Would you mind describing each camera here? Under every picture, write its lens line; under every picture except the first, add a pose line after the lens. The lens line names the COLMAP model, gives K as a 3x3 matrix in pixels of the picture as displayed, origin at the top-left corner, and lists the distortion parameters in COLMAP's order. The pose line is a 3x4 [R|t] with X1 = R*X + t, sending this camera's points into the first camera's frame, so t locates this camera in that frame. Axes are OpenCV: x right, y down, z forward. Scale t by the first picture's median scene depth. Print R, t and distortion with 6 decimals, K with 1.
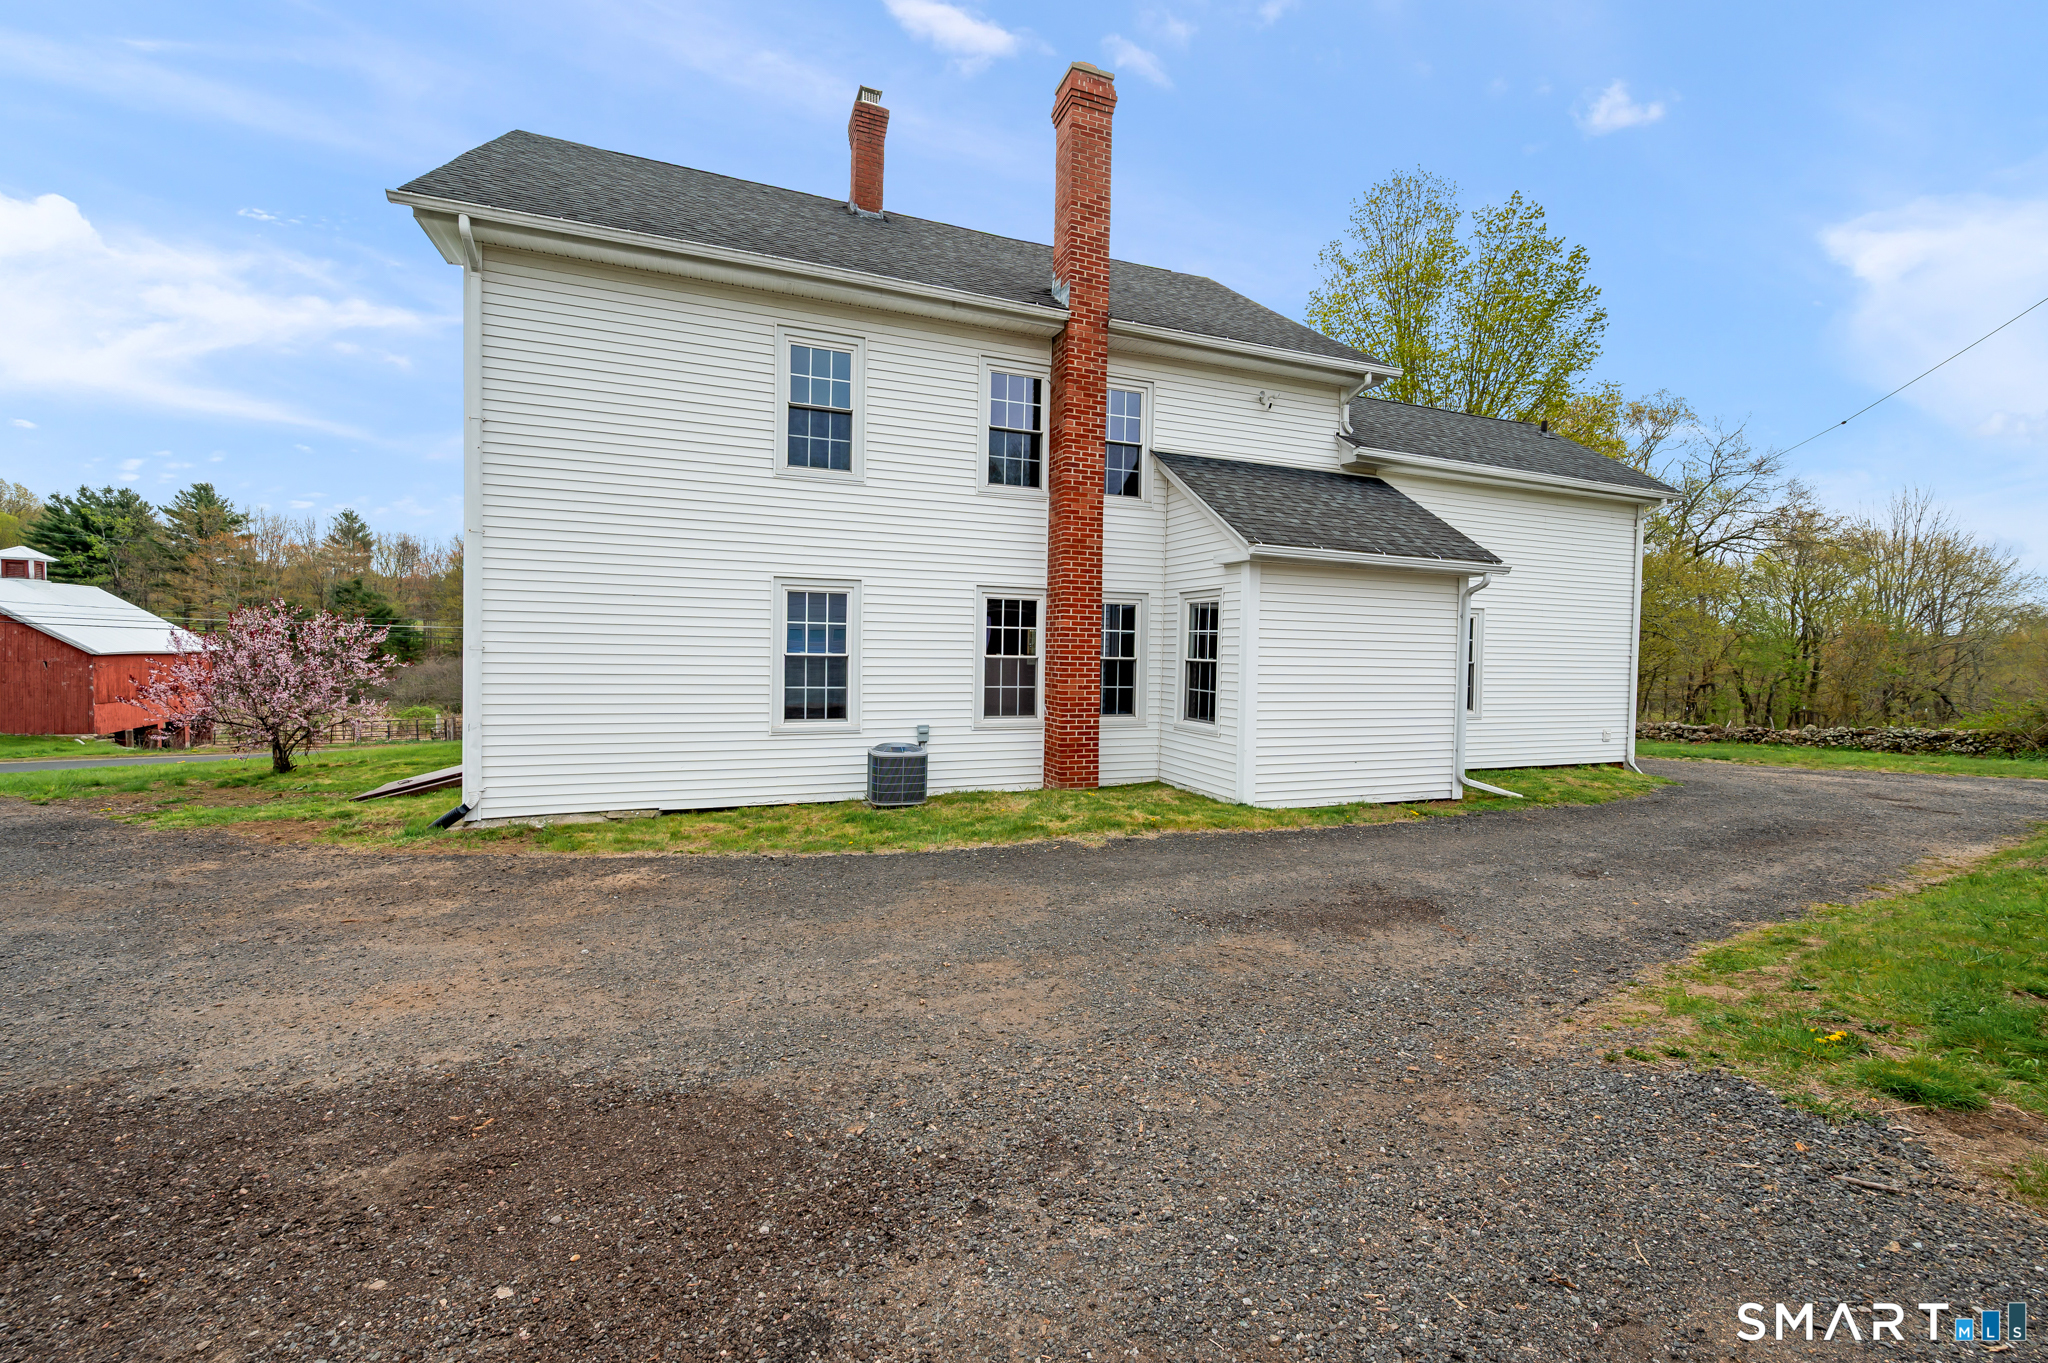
lens RADIAL K [[827.6, 0, 1035.3], [0, 827.6, 683.6], [0, 0, 1]] dist [-0.001598, 0.000570]
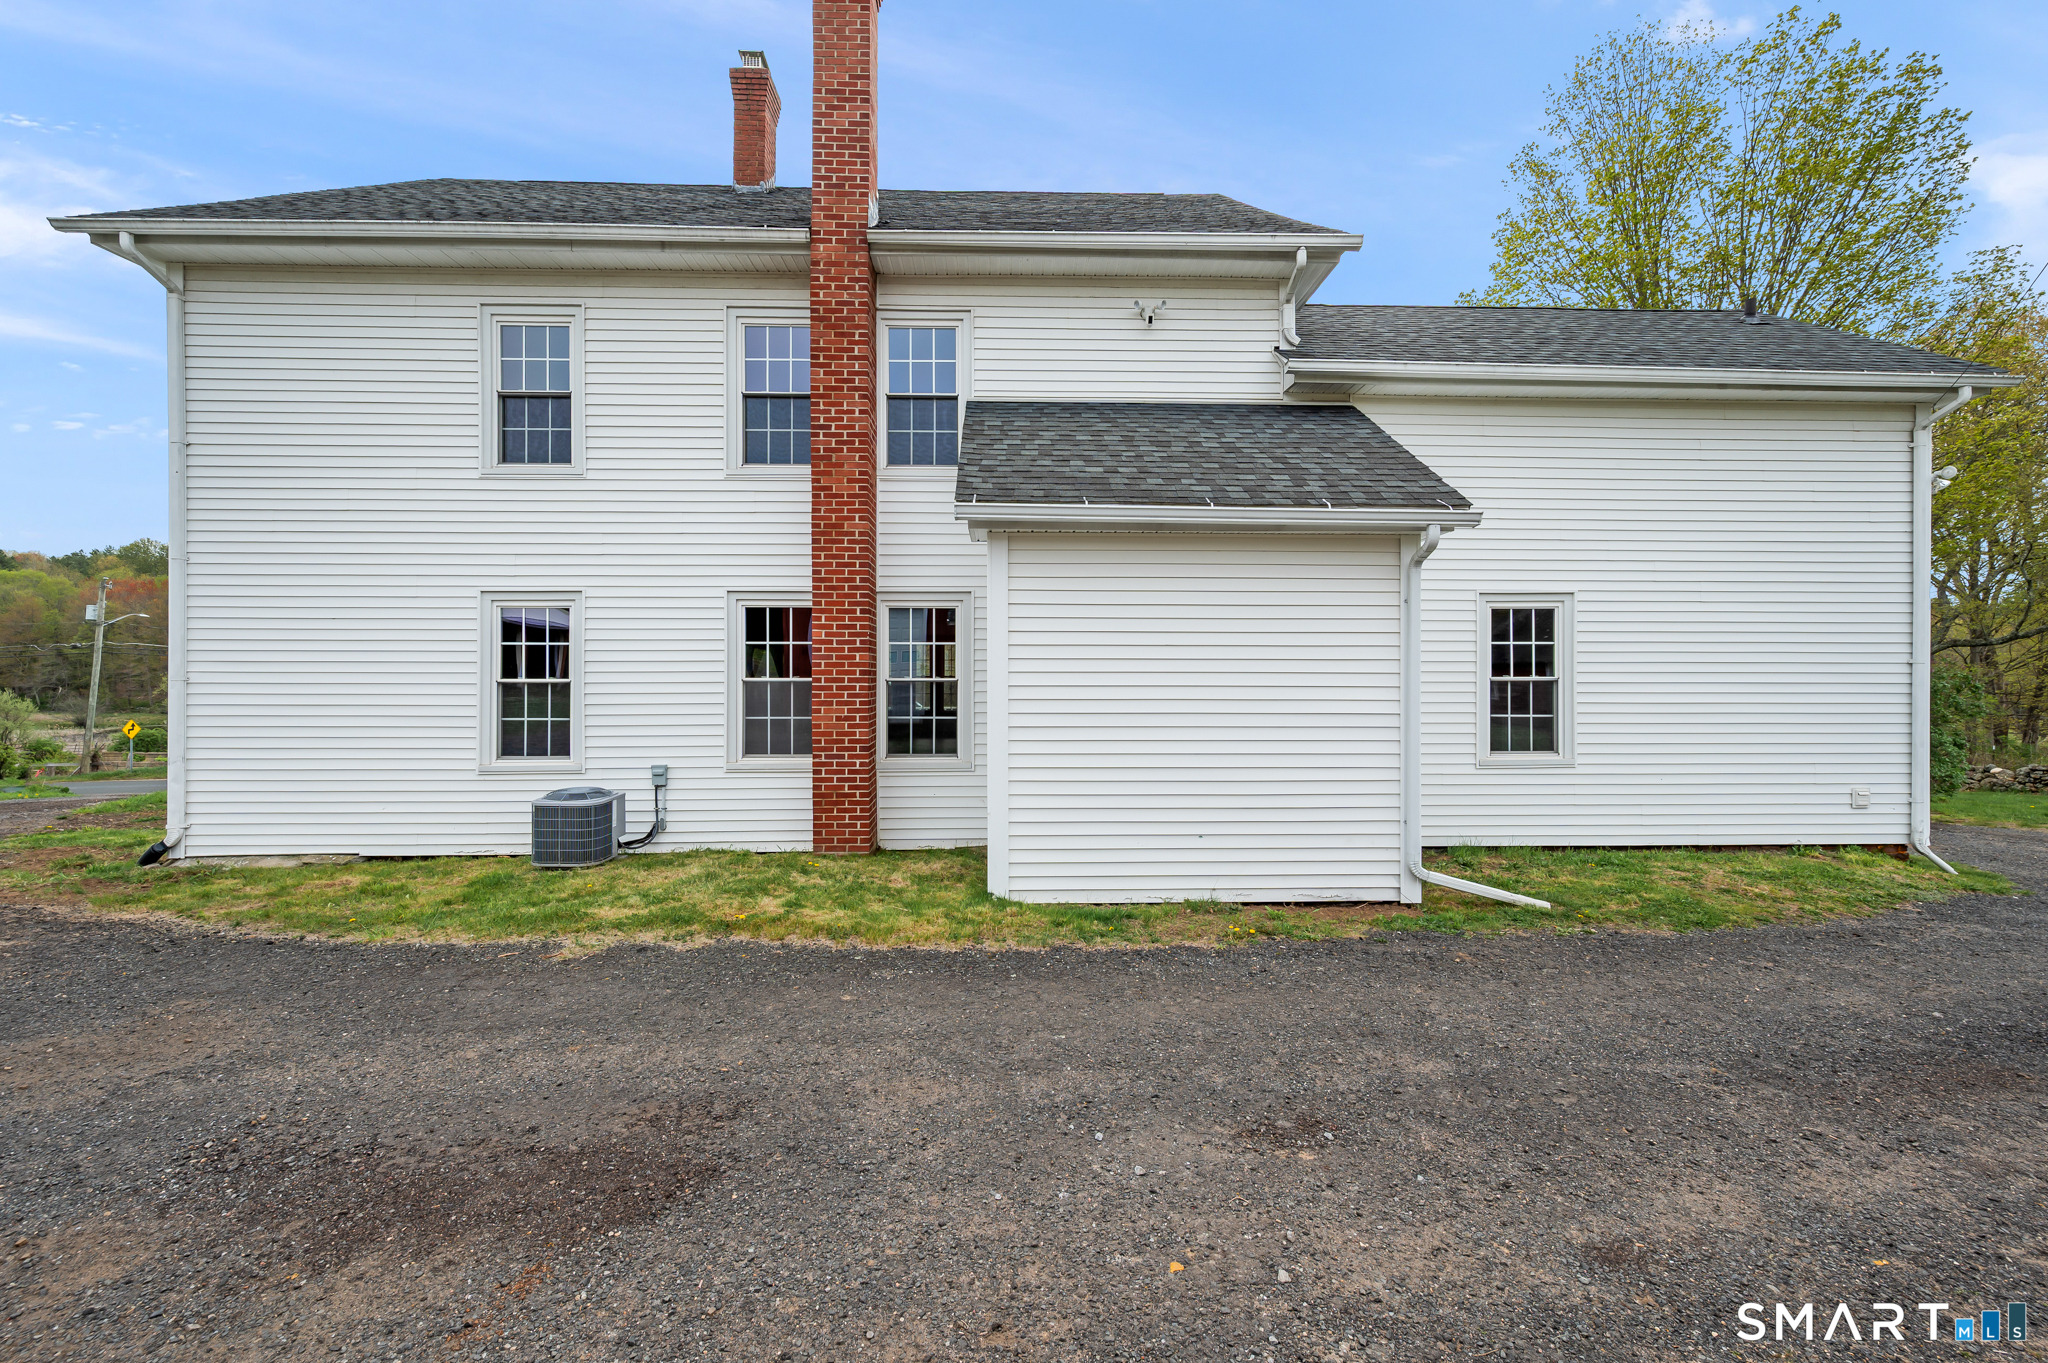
lens RADIAL K [[827.6, 0, 1017.3], [0, 827.6, 682.3], [0, 0, 1]] dist [-0.001598, 0.000570]
pose [[0.941744, -0.014763, -0.336006, 0.459743], [0.003712, 0.999432, -0.033508, -0.002567], [0.336309, 0.030309, 0.941264, 0.341405]]
